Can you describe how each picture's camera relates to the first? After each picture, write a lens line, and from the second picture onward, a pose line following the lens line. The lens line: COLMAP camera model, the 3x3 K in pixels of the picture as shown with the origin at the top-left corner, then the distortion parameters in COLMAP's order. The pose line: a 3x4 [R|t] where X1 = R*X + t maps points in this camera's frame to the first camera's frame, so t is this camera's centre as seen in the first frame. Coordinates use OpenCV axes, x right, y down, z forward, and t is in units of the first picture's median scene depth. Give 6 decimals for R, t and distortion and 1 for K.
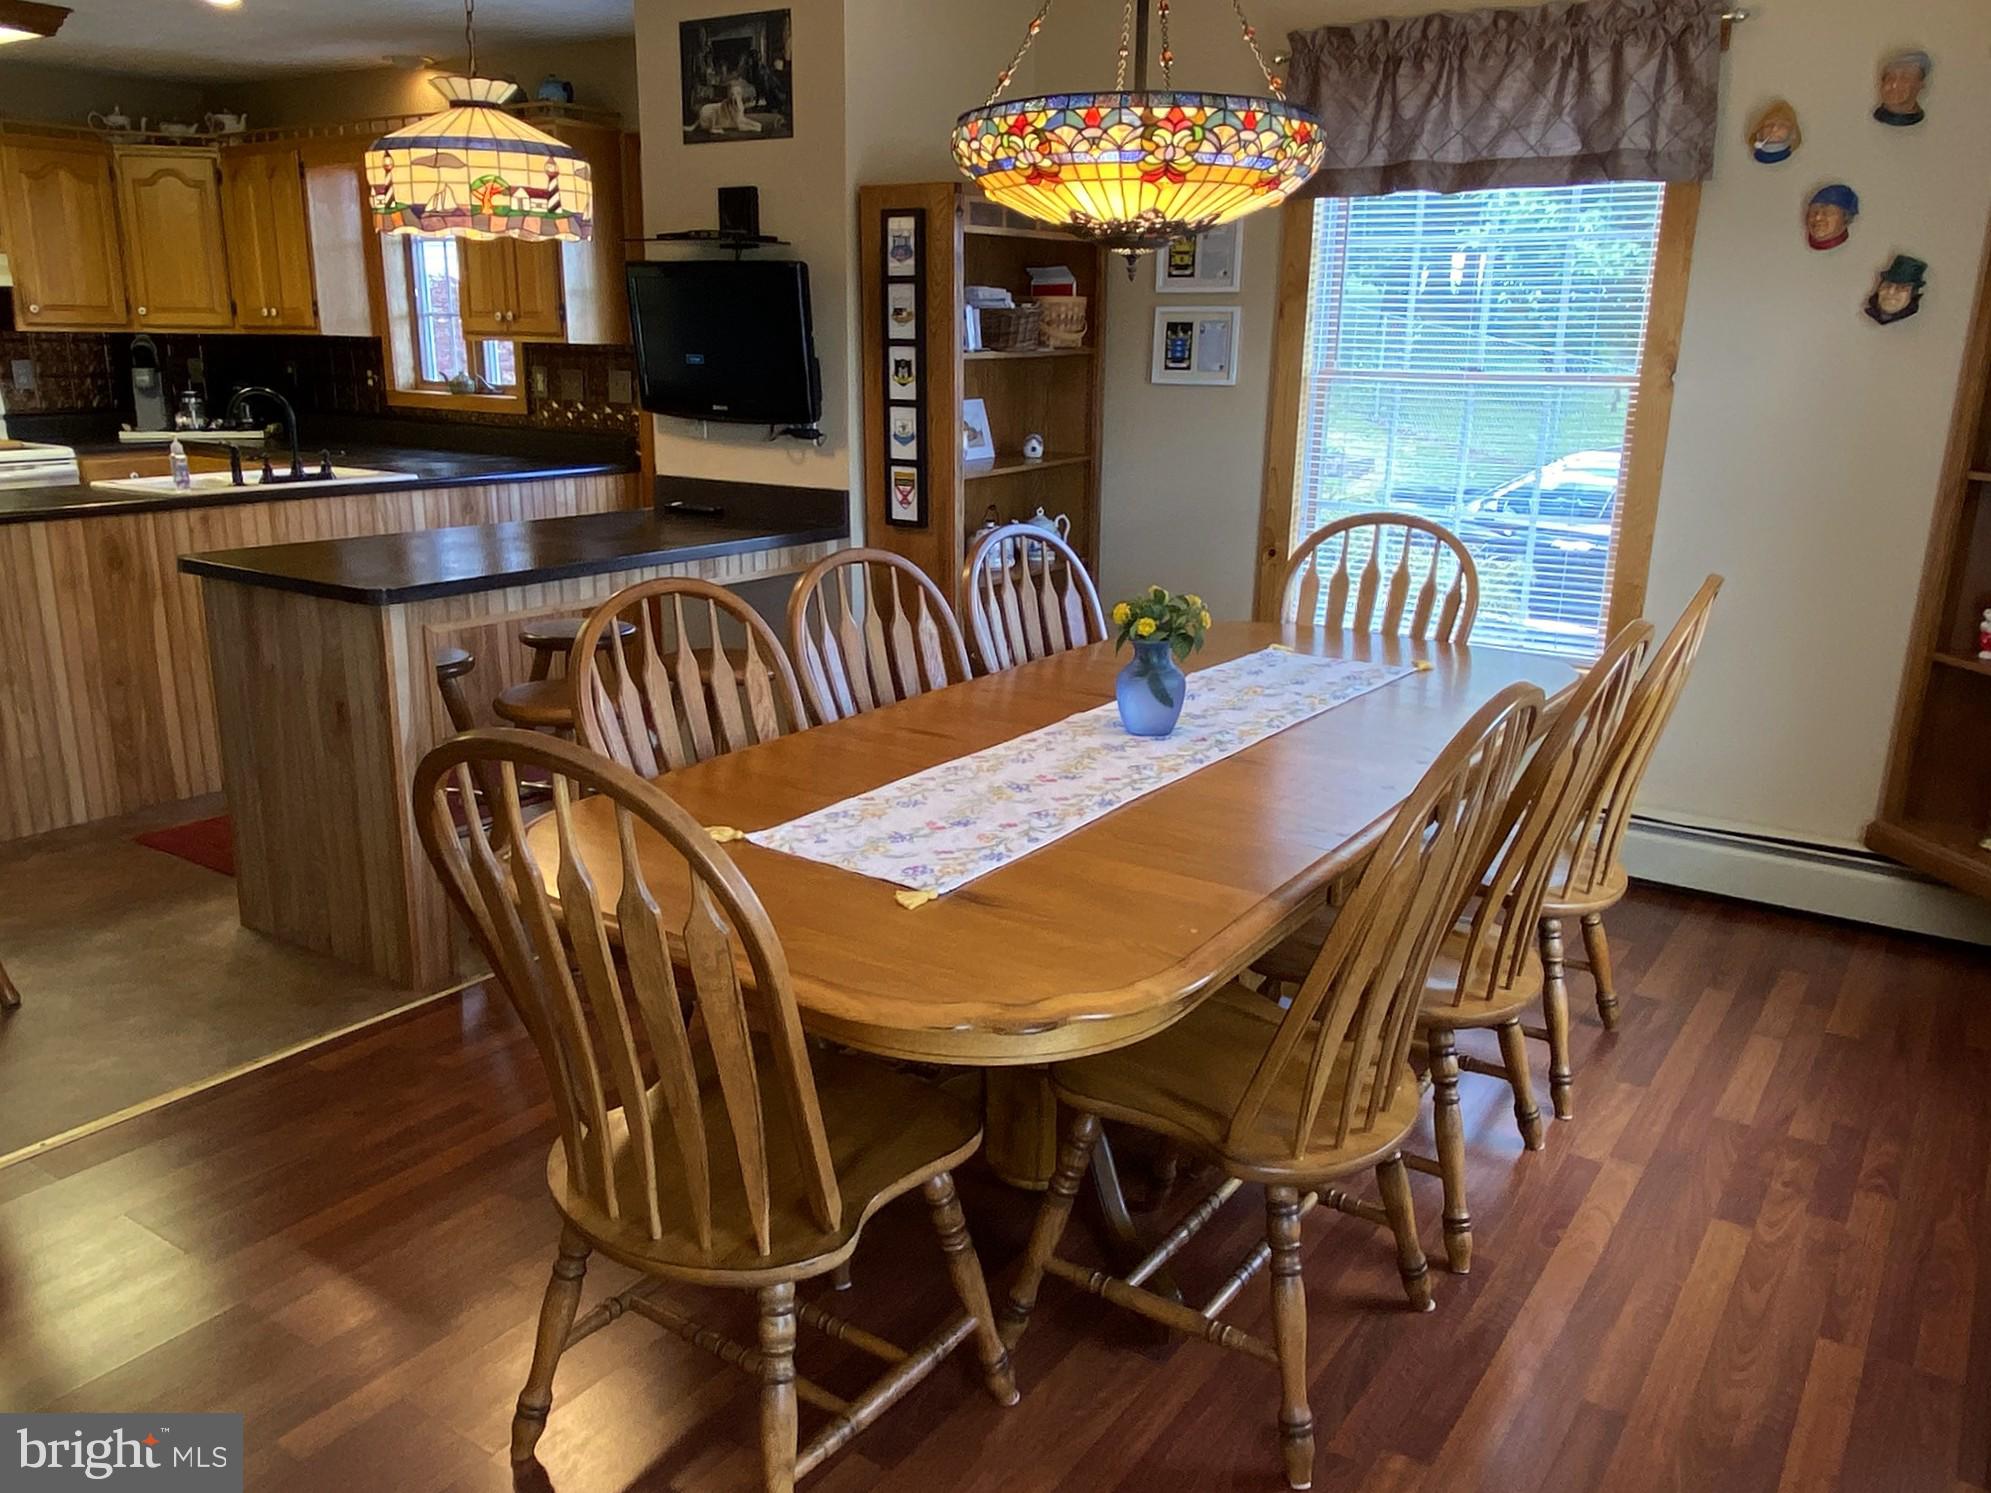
lens RADIAL K [[1530.5, 0, 993.3], [0, 1530.5, 752.1], [0, 0, 1]] dist [0.086031, -0.101392]
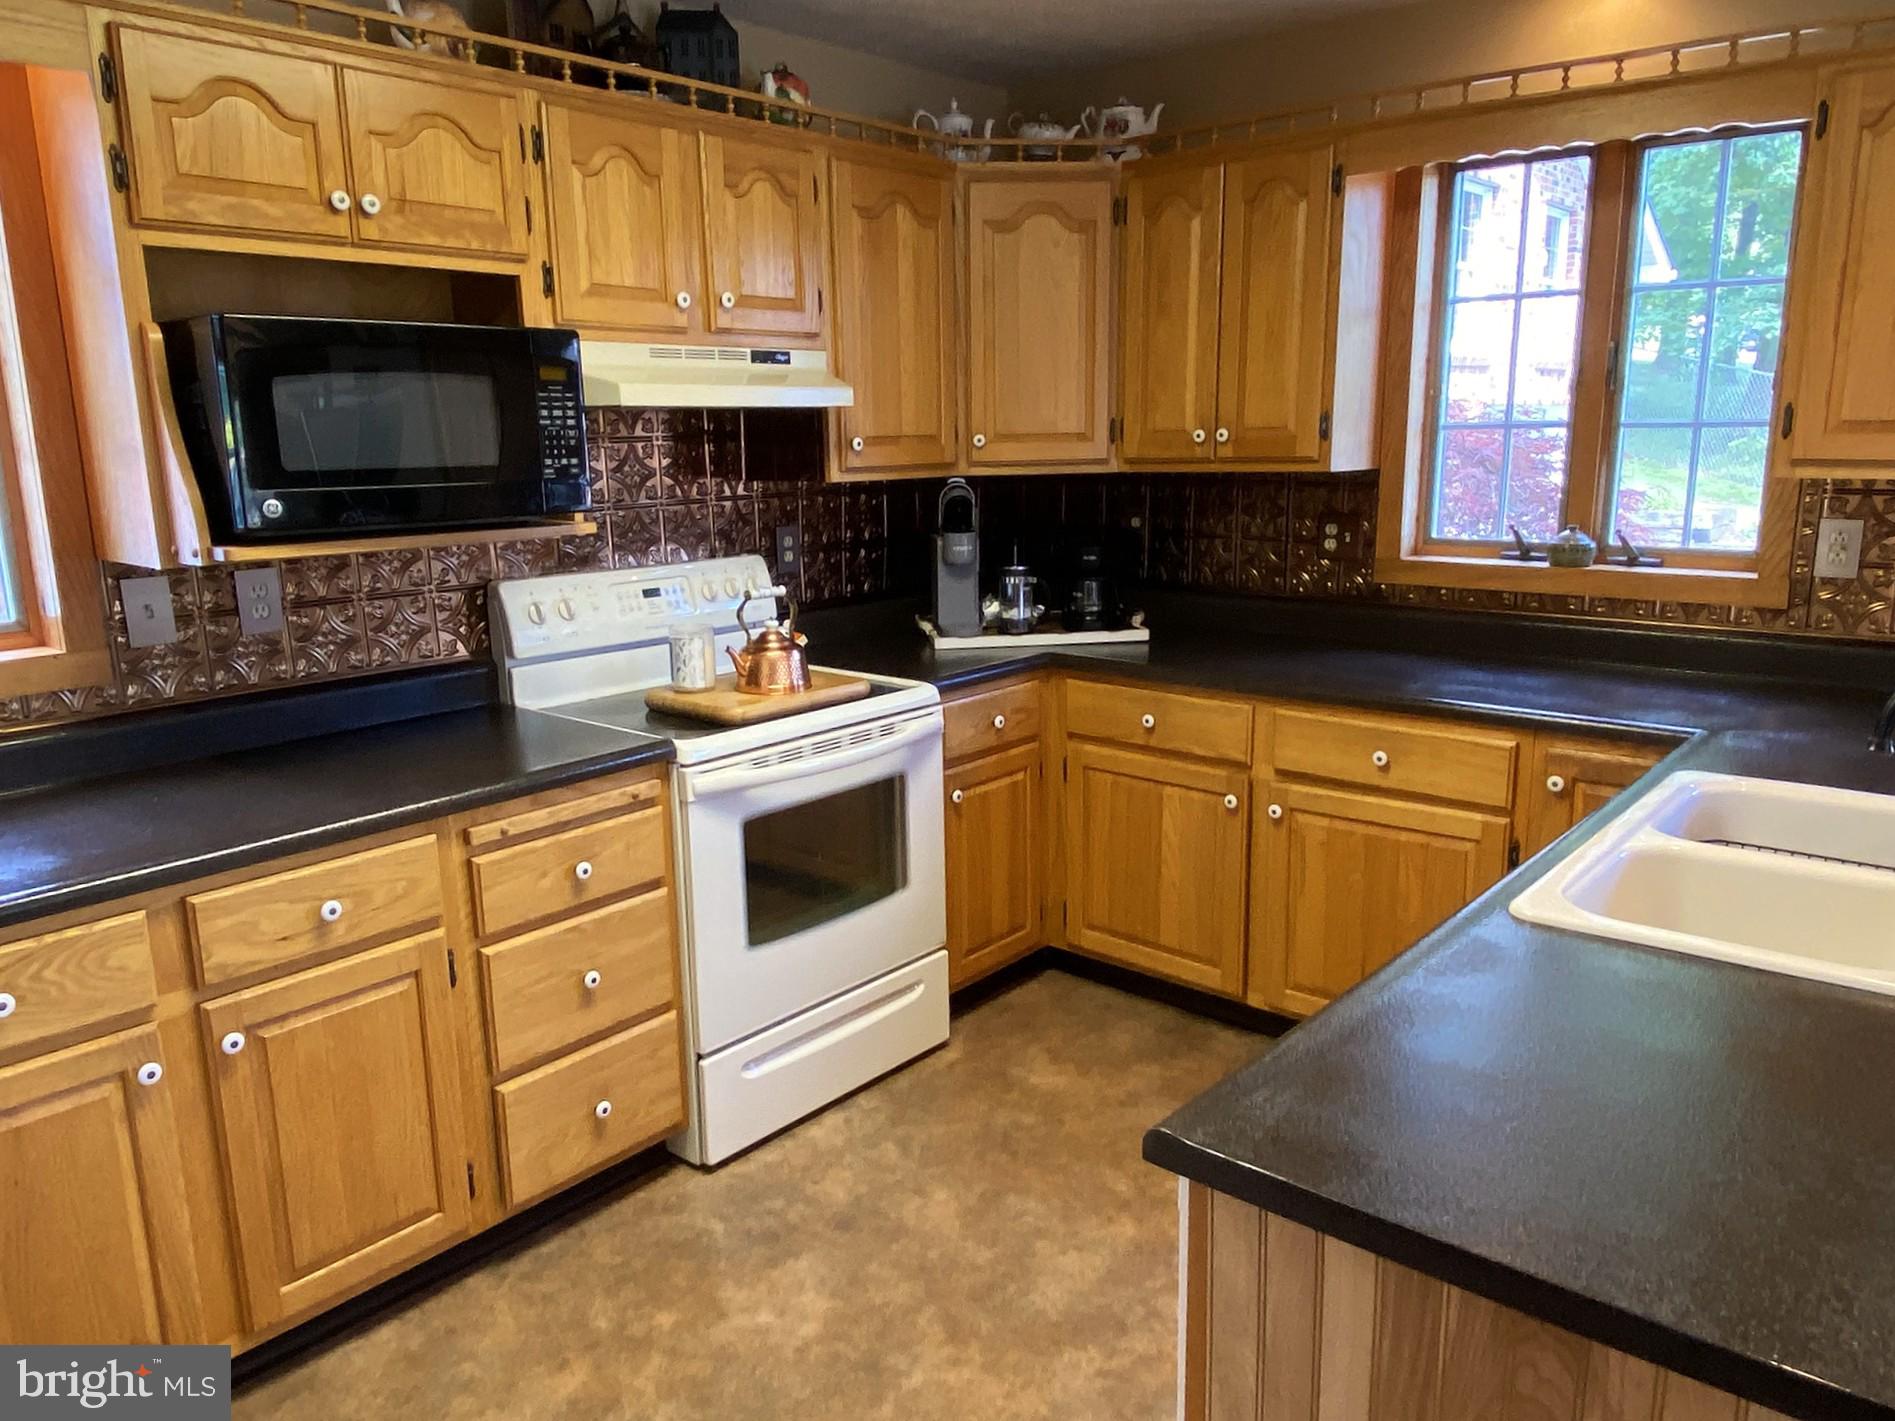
lens RADIAL K [[1379.6, 0, 947.5], [0, 1379.6, 710.5], [0, 0, 1]] dist [0.083205, -0.095657]
pose [[0.994239, -0.005239, -0.107059, -0.730267], [-0.000699, 0.998466, -0.055356, -0.217289], [0.107185, 0.055112, 0.992710, 0.690054]]
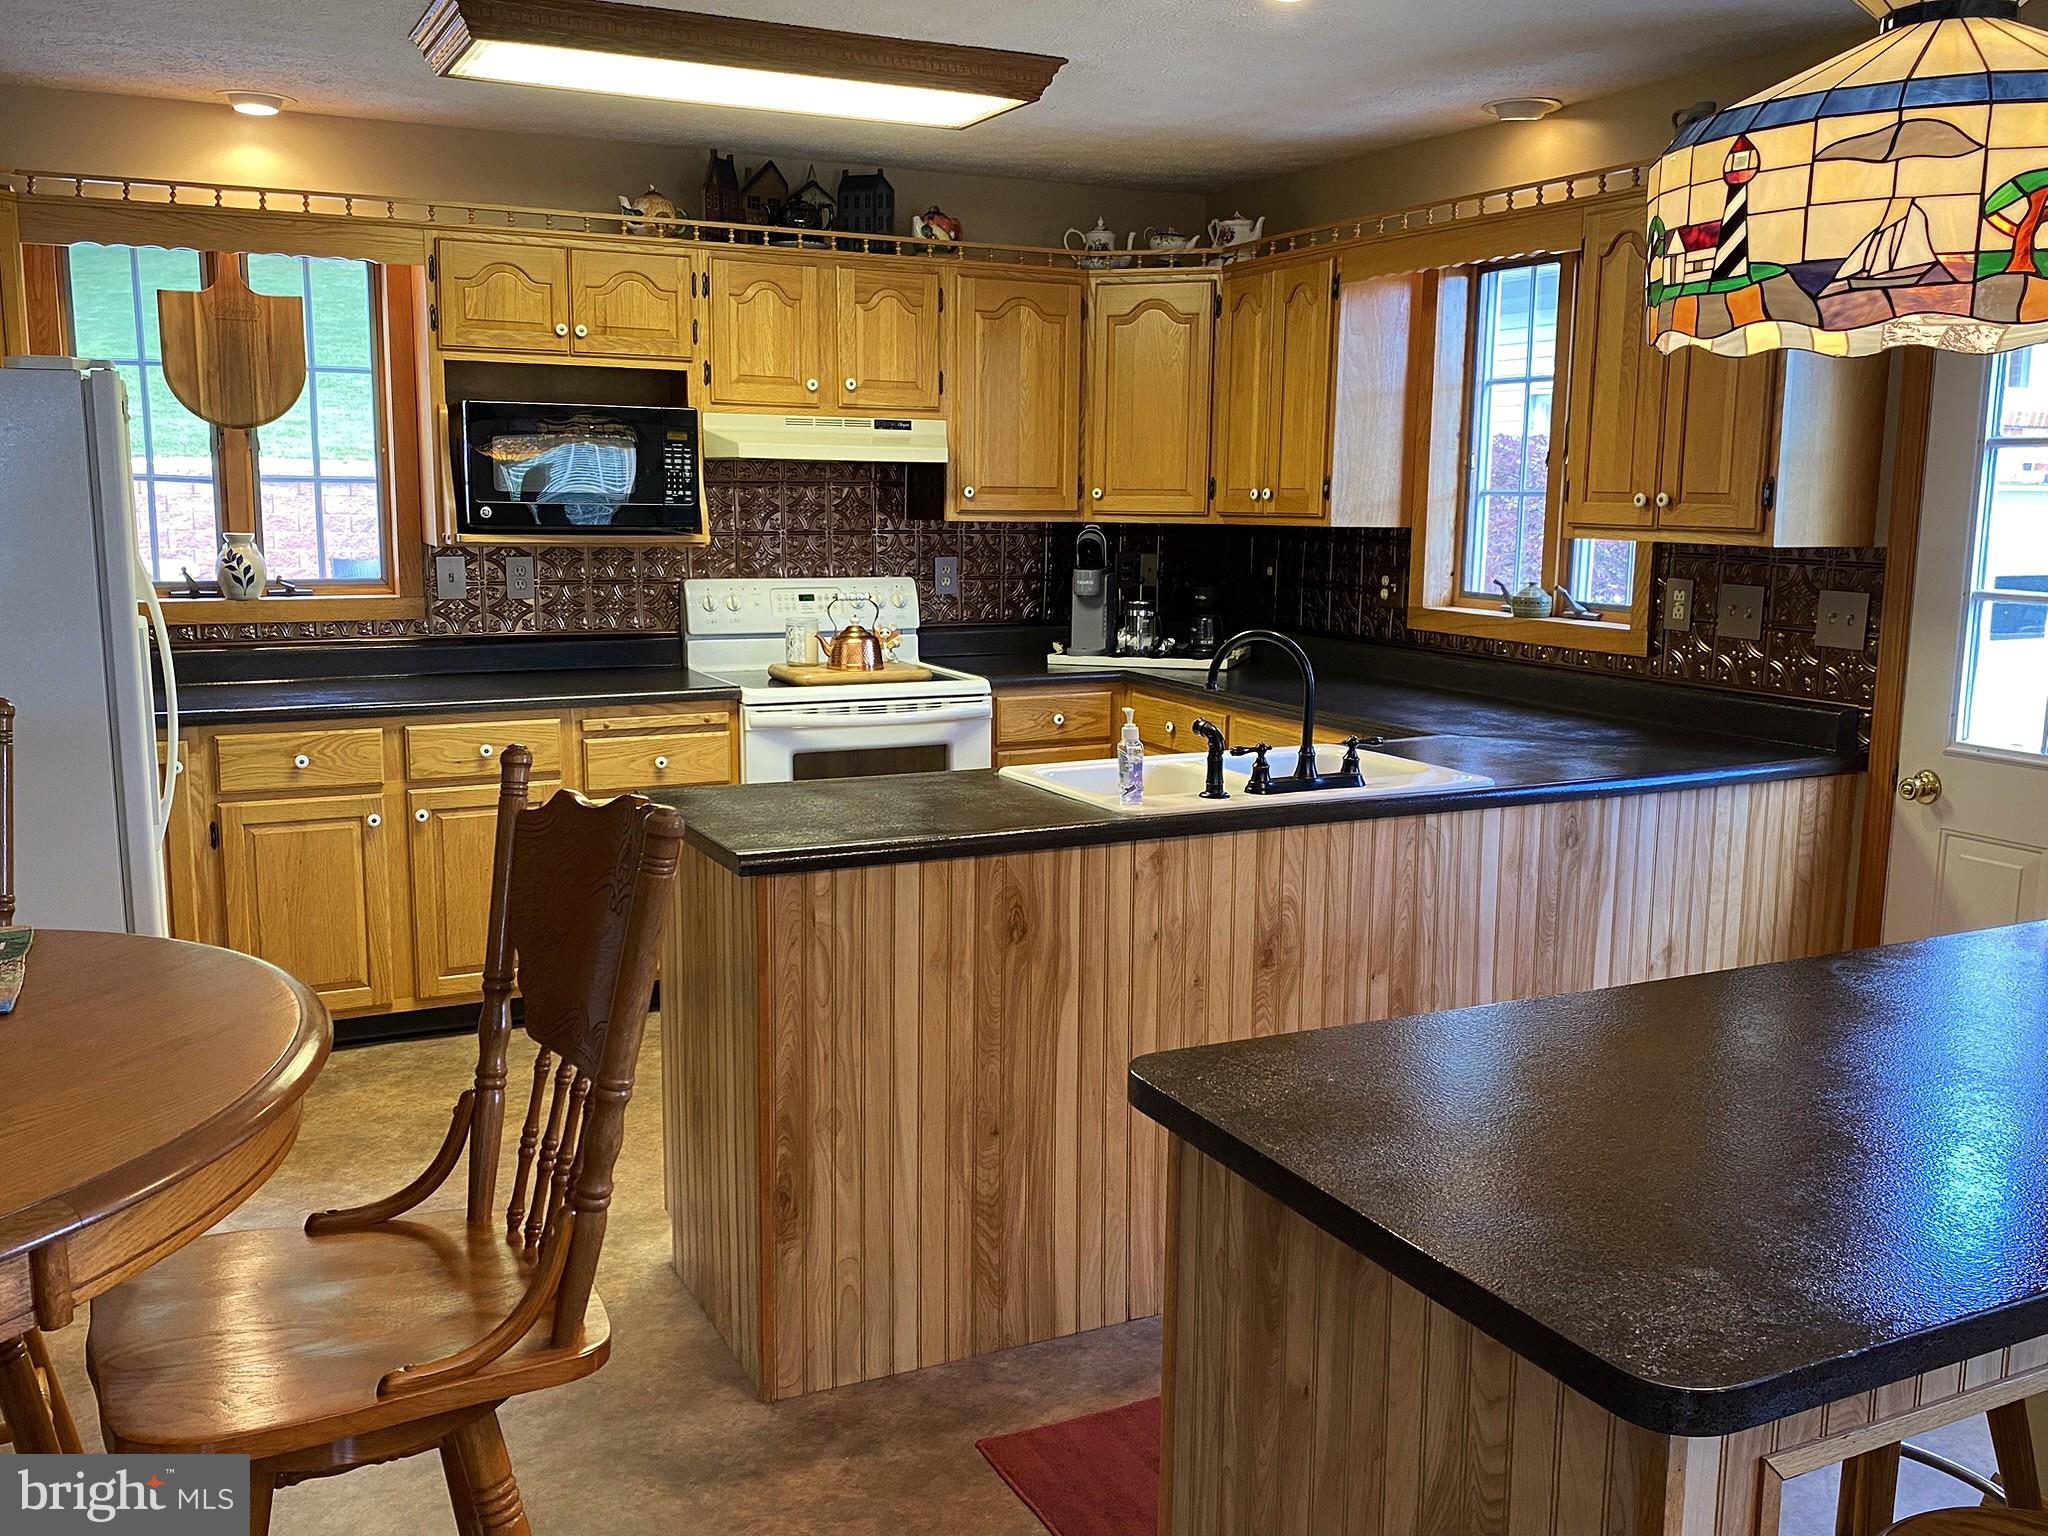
lens RADIAL K [[1800.9, 0, 1036.5], [0, 1800.9, 750.5], [0, 0, 1]] dist [0.083801, -0.099377]
pose [[0.873801, 0.068411, -0.481448, -0.231101], [-0.126658, 0.987900, -0.089502, -0.125364], [0.469500, 0.139187, 0.871893, 0.396486]]
